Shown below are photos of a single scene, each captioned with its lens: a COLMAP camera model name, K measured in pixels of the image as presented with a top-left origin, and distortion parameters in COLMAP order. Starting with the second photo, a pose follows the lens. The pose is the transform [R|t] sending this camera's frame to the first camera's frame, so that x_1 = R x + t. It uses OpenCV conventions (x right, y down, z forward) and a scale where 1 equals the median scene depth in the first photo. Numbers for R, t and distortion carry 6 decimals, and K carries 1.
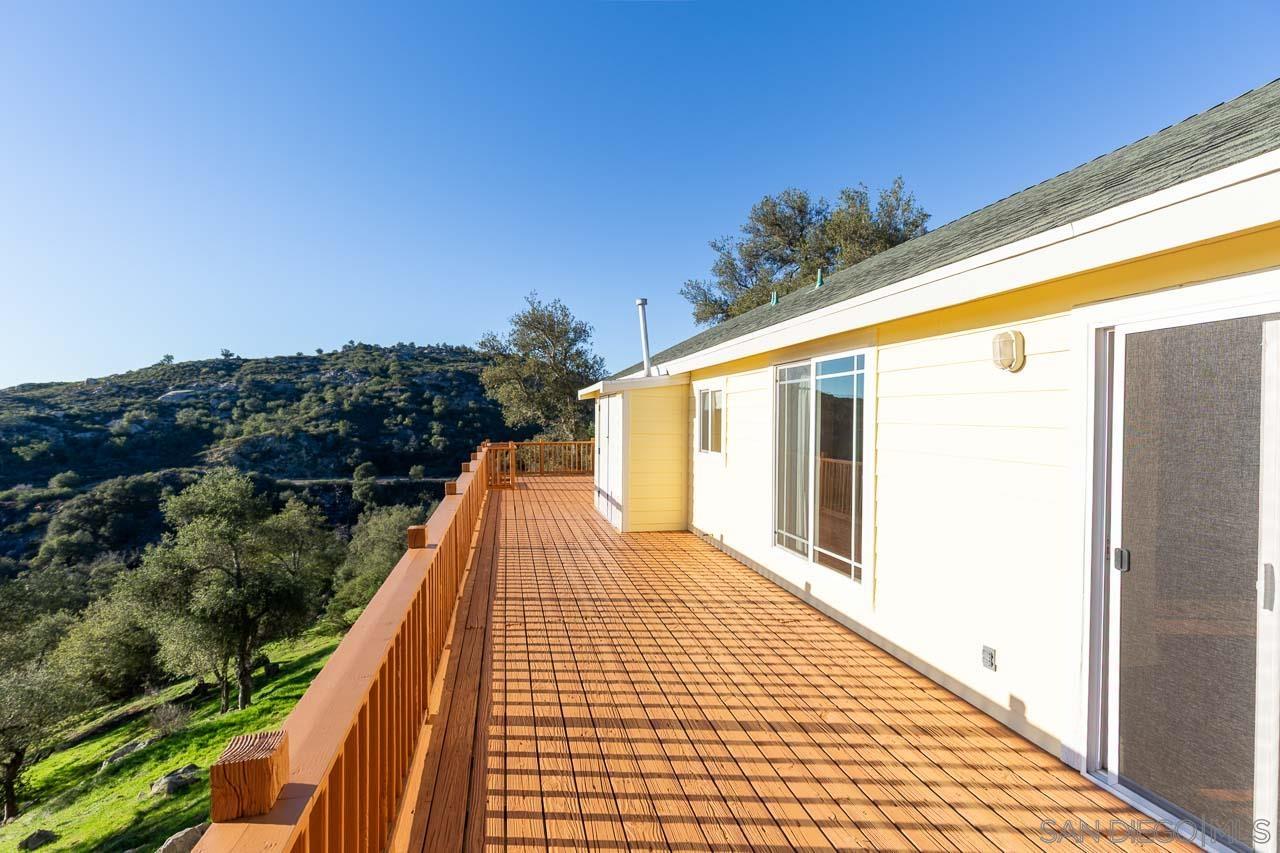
lens RADIAL K [[564.6, 0, 631.3], [0, 564.6, 429.6], [0, 0, 1]] dist [-0.000791, -0.000307]
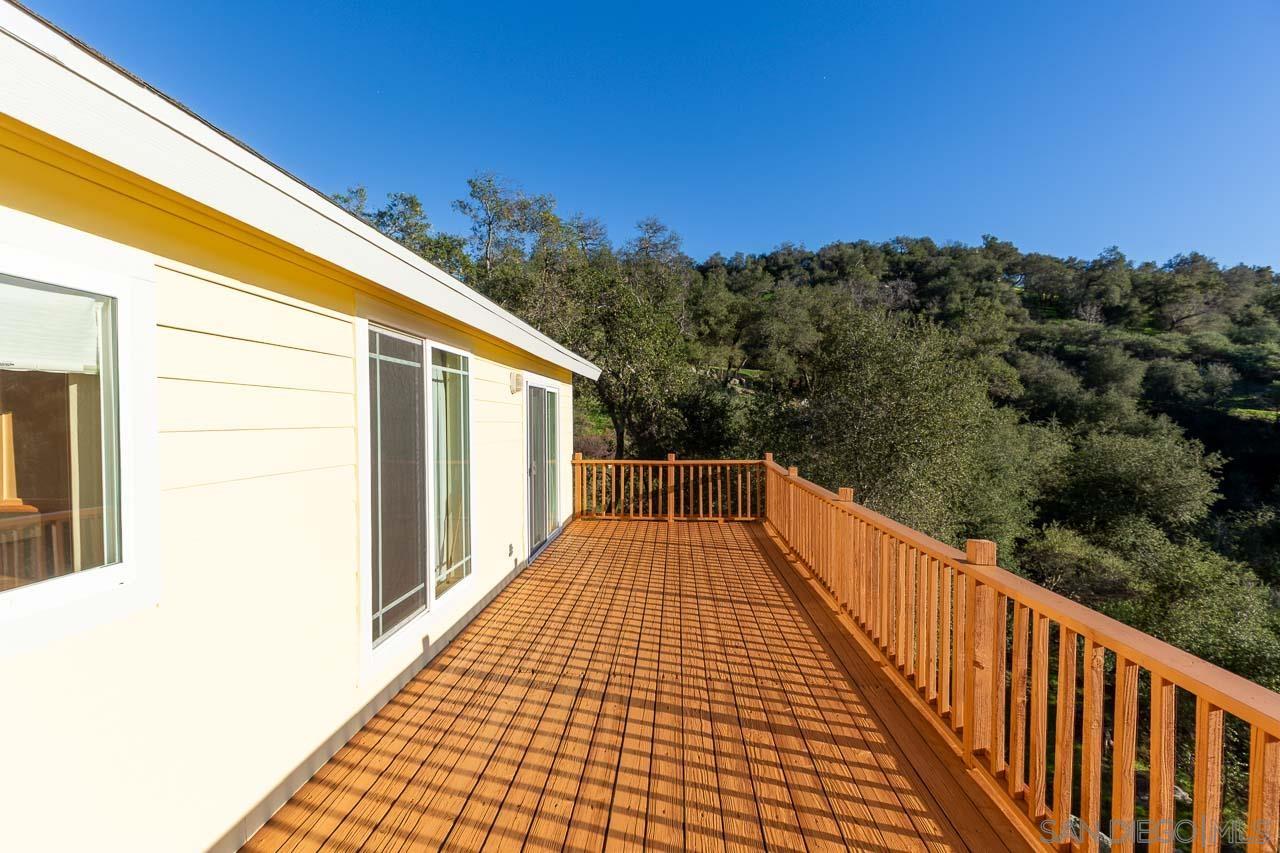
lens RADIAL K [[564.6, 0, 631.3], [0, 564.6, 429.6], [0, 0, 1]] dist [-0.000791, -0.000307]
pose [[-0.955933, -0.007890, 0.293480, -0.192037], [0.004013, 0.999194, 0.039933, -0.038008], [-0.293558, 0.039351, -0.955131, 1.890012]]
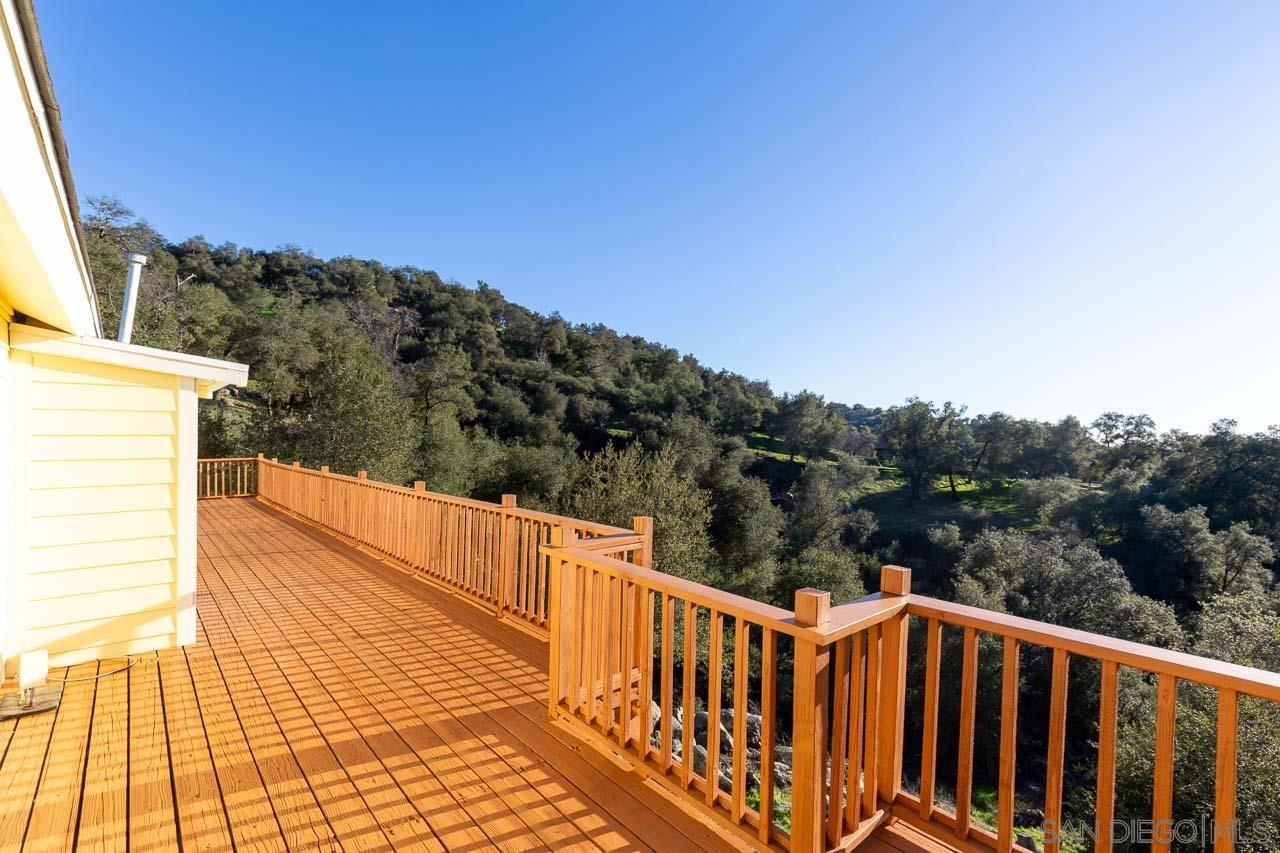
lens RADIAL K [[564.6, 0, 631.3], [0, 564.6, 429.6], [0, 0, 1]] dist [-0.000791, -0.000307]
pose [[-0.871834, -0.014277, -0.489593, -0.283857], [-0.019568, 0.999792, 0.005692, -0.057047], [0.489410, 0.014543, -0.871933, 3.023547]]
